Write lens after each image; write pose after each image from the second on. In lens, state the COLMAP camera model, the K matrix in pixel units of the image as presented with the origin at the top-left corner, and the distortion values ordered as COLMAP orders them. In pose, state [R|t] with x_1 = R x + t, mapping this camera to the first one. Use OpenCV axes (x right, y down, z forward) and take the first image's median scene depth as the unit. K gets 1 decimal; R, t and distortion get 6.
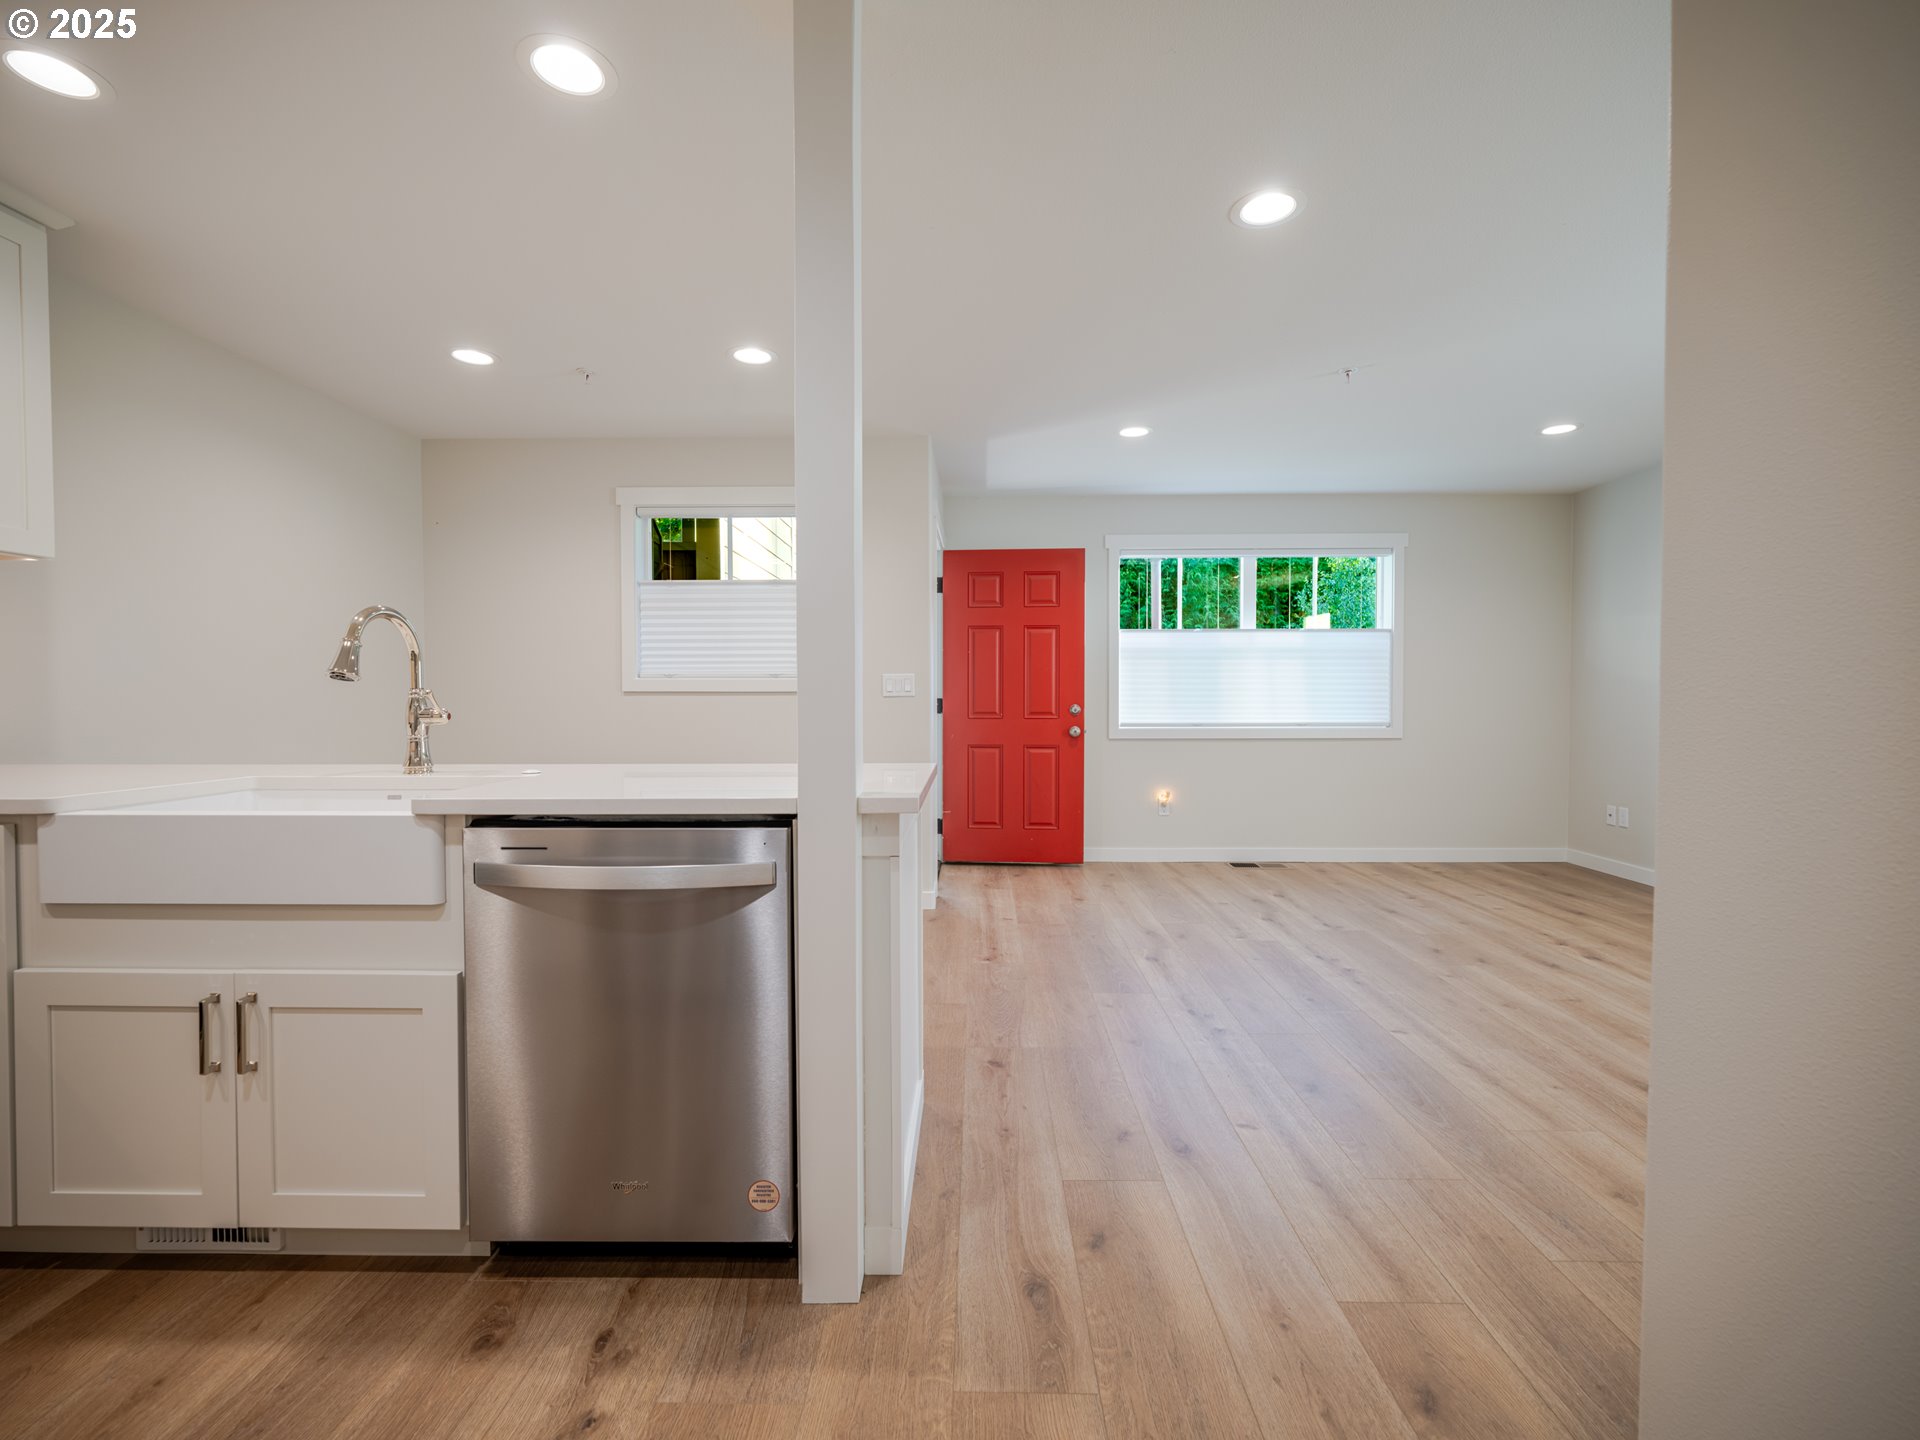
lens RADIAL K [[869.2, 0, 960.0], [0, 869.2, 720.0], [0, 0, 1]] dist [-0.001224, 0.000315]
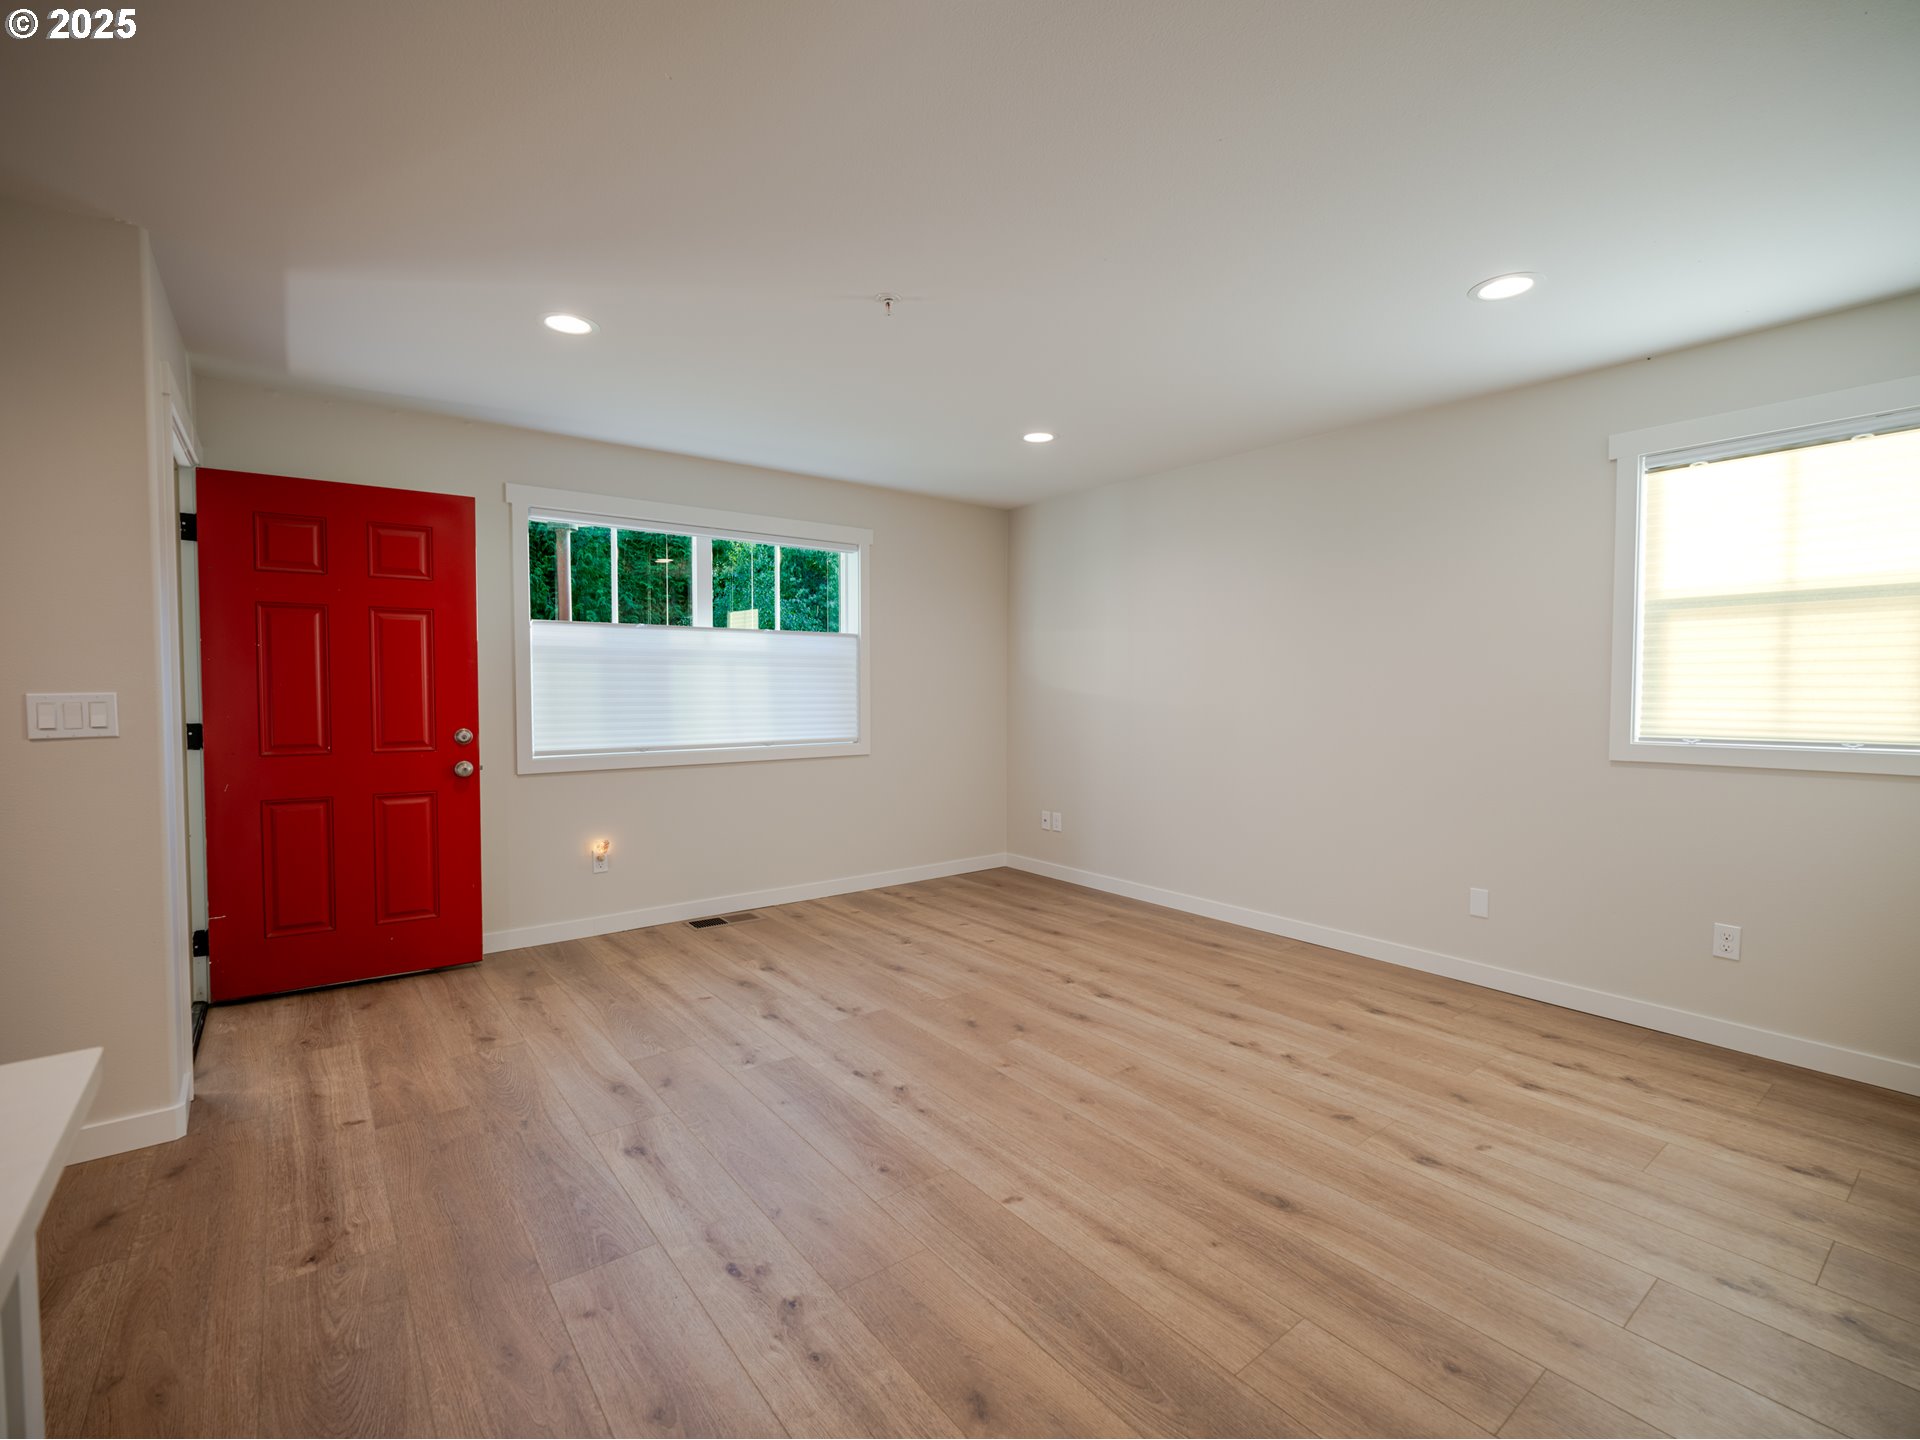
lens RADIAL K [[869.2, 0, 960.0], [0, 869.2, 720.0], [0, 0, 1]] dist [-0.001224, 0.000315]
pose [[0.777738, -0.022695, 0.628179, 0.011055], [0.014368, 0.999729, 0.018329, -0.036686], [-0.628425, -0.005230, 0.777853, 0.276106]]
